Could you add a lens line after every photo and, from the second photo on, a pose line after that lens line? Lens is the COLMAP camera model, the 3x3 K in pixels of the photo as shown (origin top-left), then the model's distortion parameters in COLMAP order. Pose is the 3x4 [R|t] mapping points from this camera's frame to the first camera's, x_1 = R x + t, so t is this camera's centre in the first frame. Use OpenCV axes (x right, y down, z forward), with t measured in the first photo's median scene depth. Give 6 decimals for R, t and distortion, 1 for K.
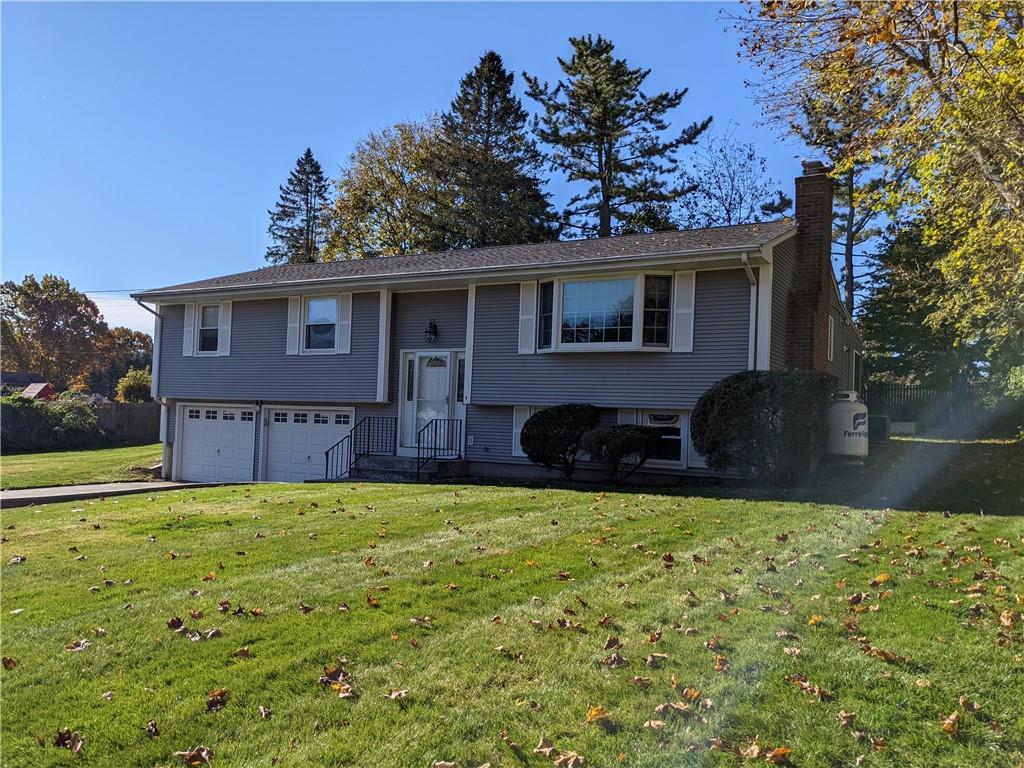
lens RADIAL K [[808.3, 0, 512.0], [0, 808.3, 384.0], [0, 0, 1]] dist [0.077317, -0.112051]
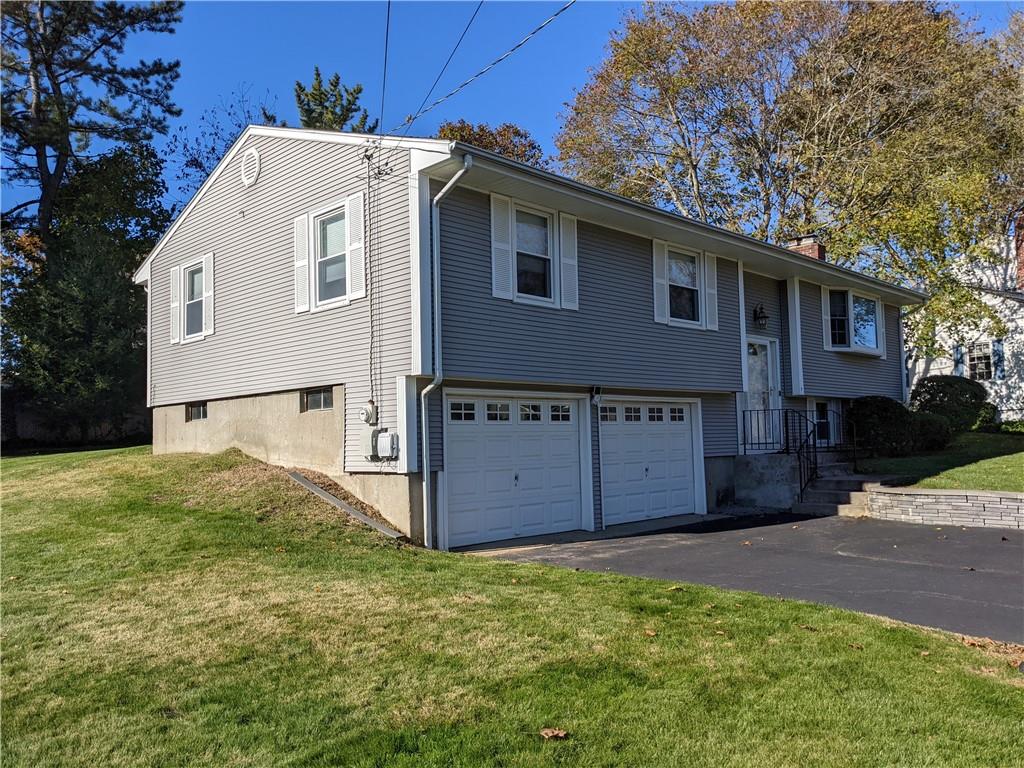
lens RADIAL K [[808.3, 0, 512.0], [0, 808.3, 384.0], [0, 0, 1]] dist [0.077317, -0.112051]
pose [[0.253933, 0.027859, 0.966820, -1.008041], [-0.014713, 0.999581, -0.024939, 0.037031], [-0.967110, -0.007892, 0.254237, 0.979333]]
